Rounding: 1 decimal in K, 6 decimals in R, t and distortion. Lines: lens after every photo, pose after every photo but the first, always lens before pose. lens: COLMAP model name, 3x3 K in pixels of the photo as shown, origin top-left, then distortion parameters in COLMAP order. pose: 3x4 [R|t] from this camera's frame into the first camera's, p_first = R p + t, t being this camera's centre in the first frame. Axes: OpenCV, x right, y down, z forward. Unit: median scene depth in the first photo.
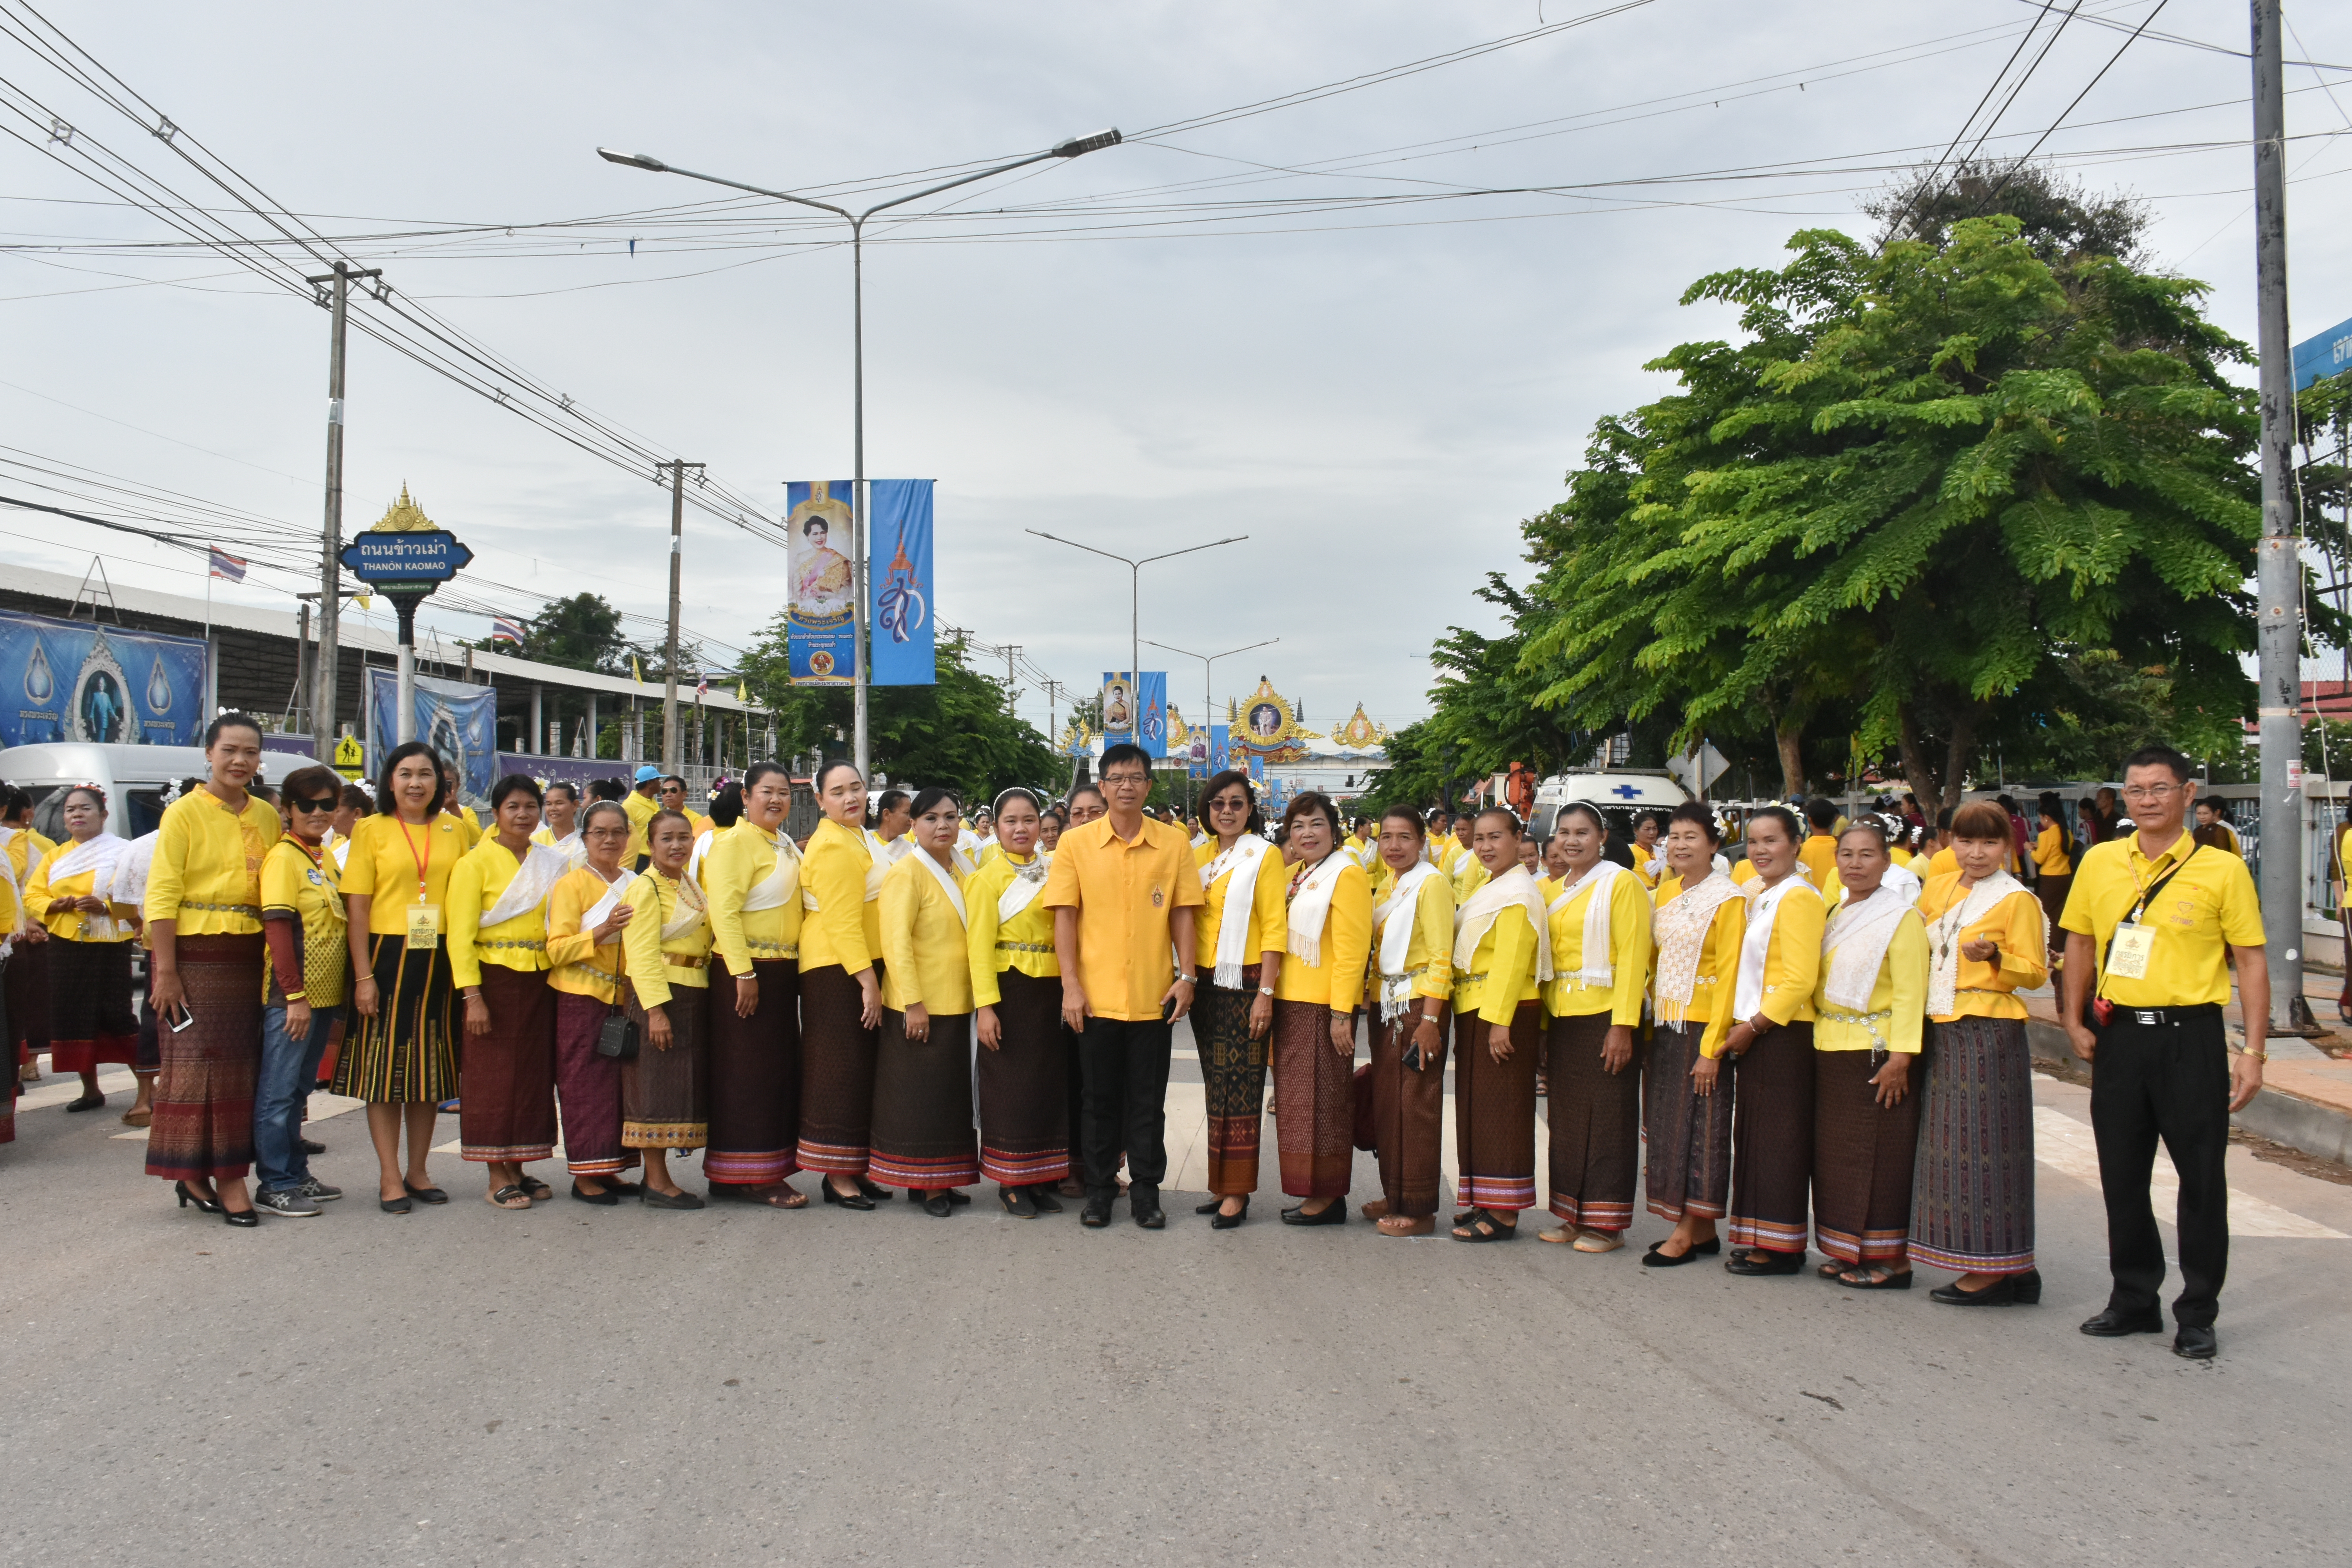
lens RADIAL K [[1837.8, 0, 1176.0], [0, 1837.8, 784.0], [0, 0, 1]] dist [-0.010372, -0.013387]
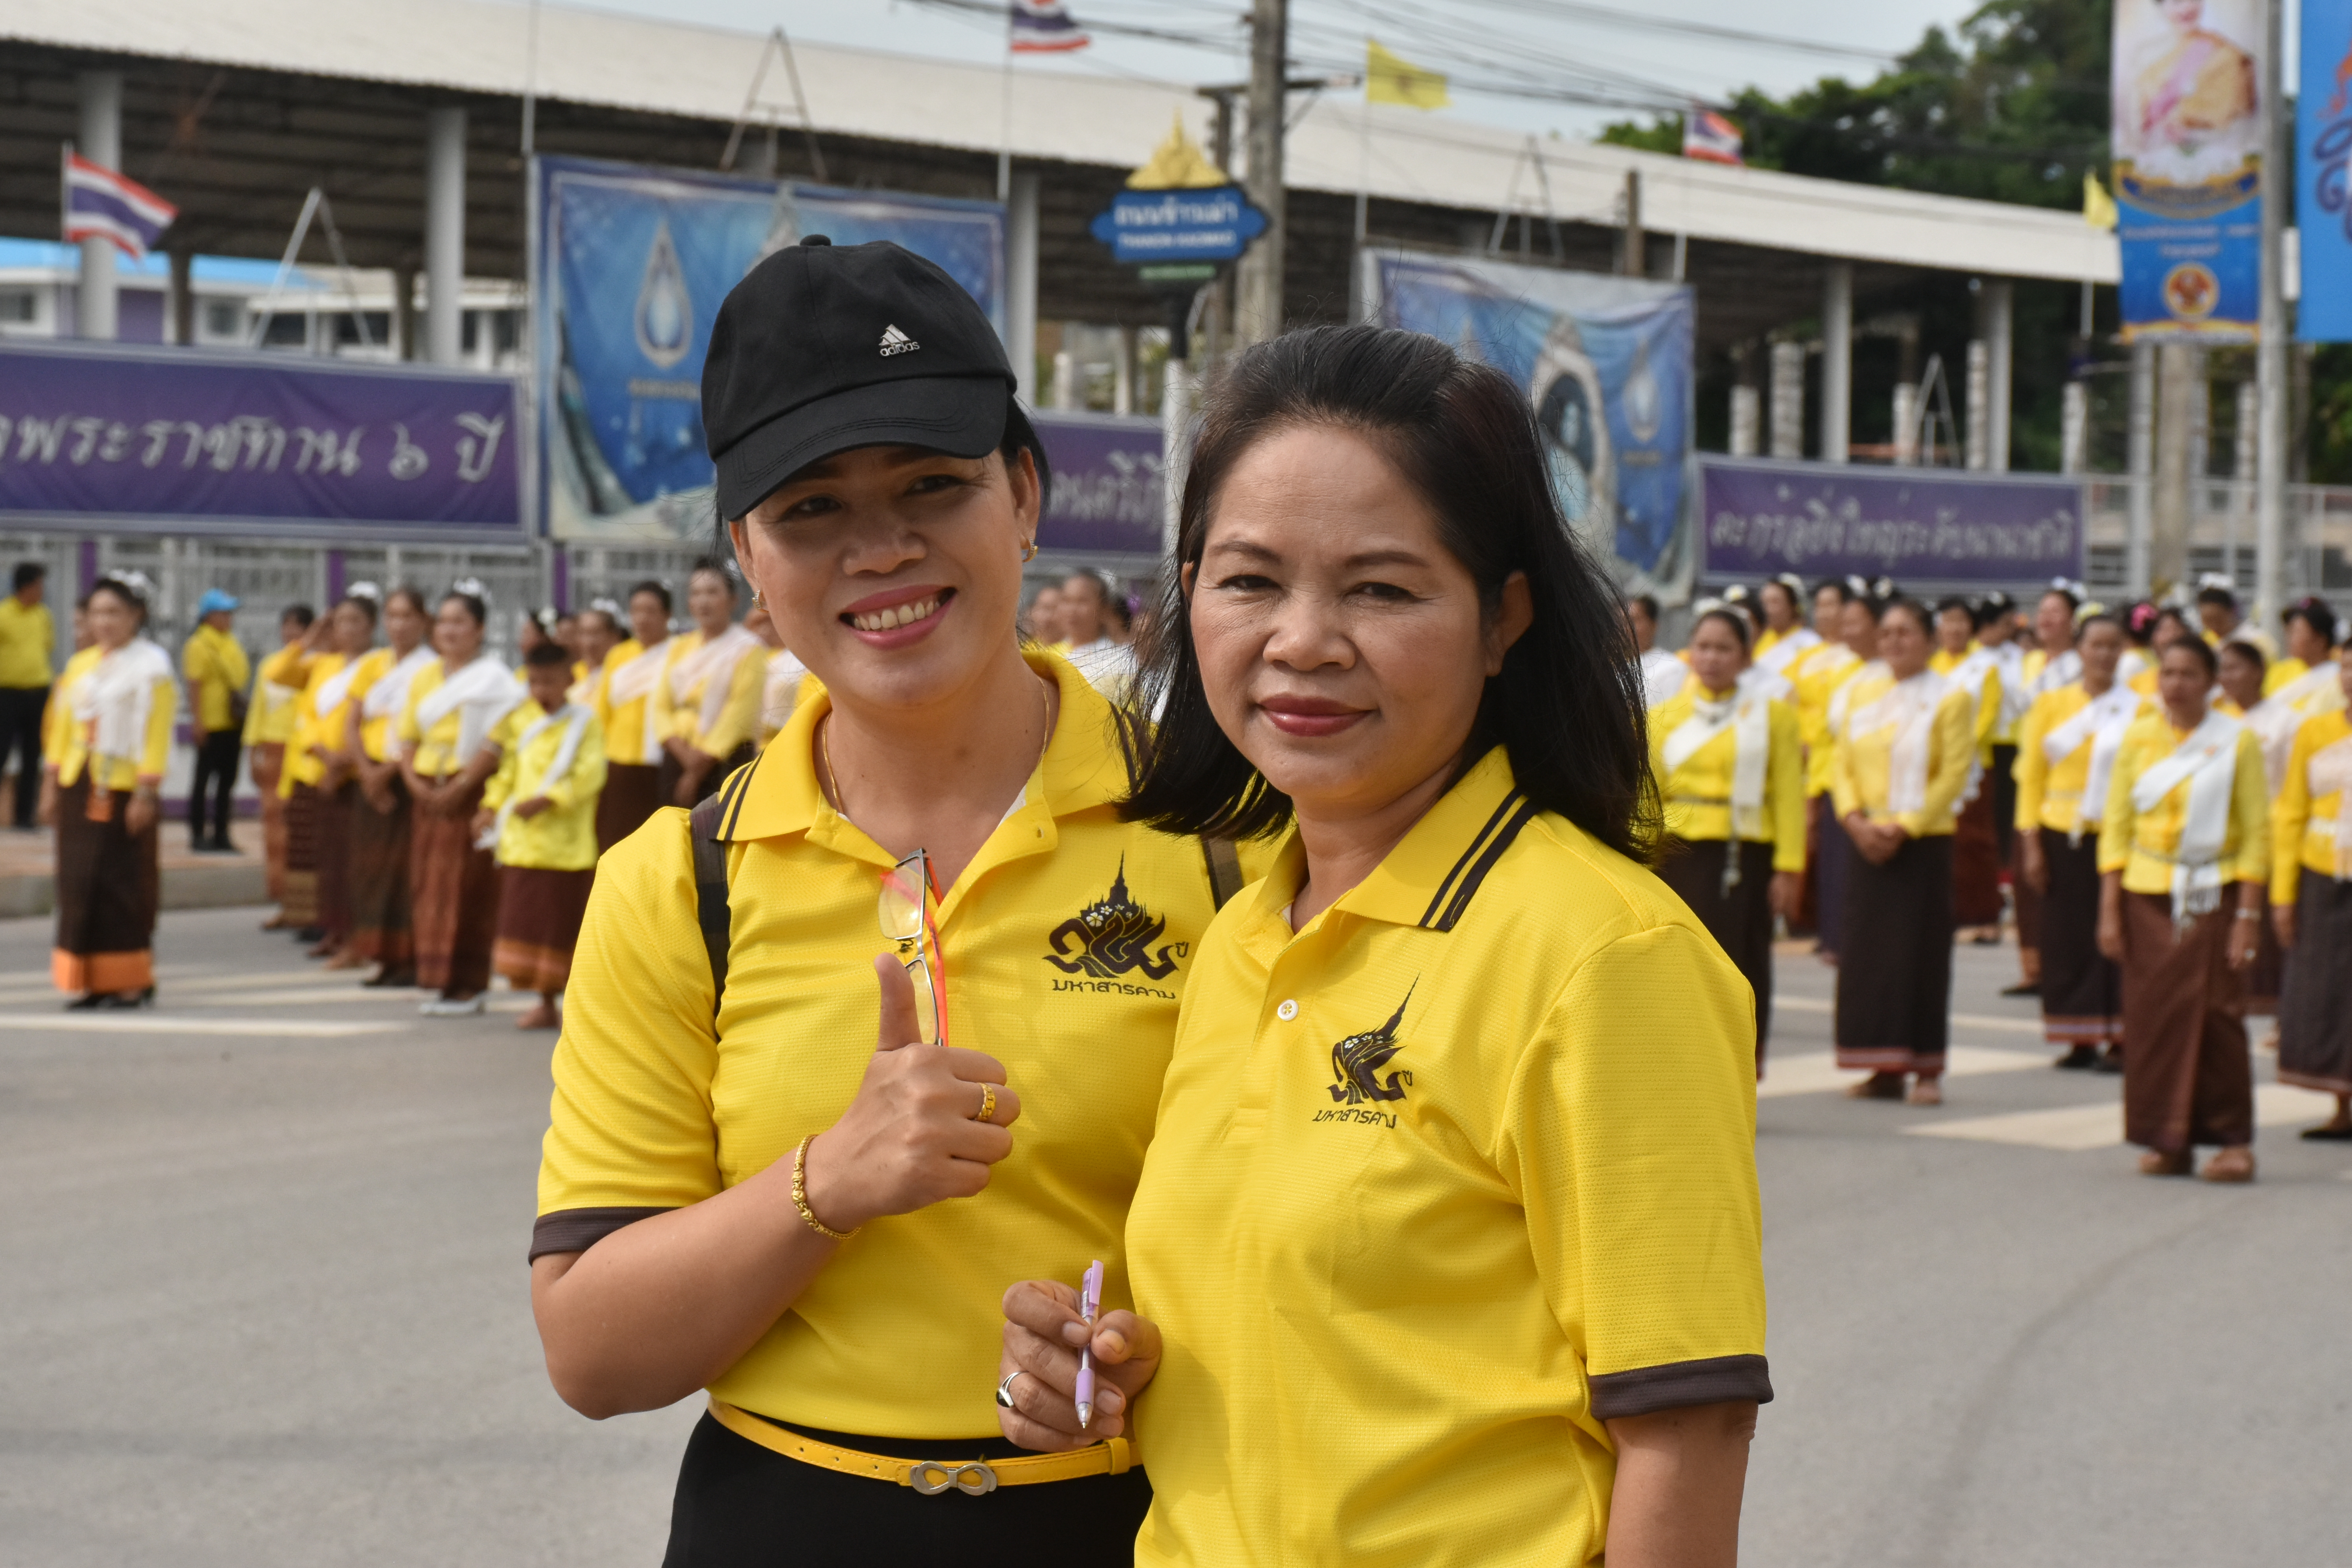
lens RADIAL K [[6378.4, 0, 1176.0], [0, 6378.4, 784.0], [0, 0, 1]] dist [-0.073102, 0.796341]
pose [[0.890054, 0.023866, -0.455229, 0.218121], [-0.004867, 0.999069, 0.042861, -0.008699], [0.455829, -0.035933, 0.889342, -0.361085]]
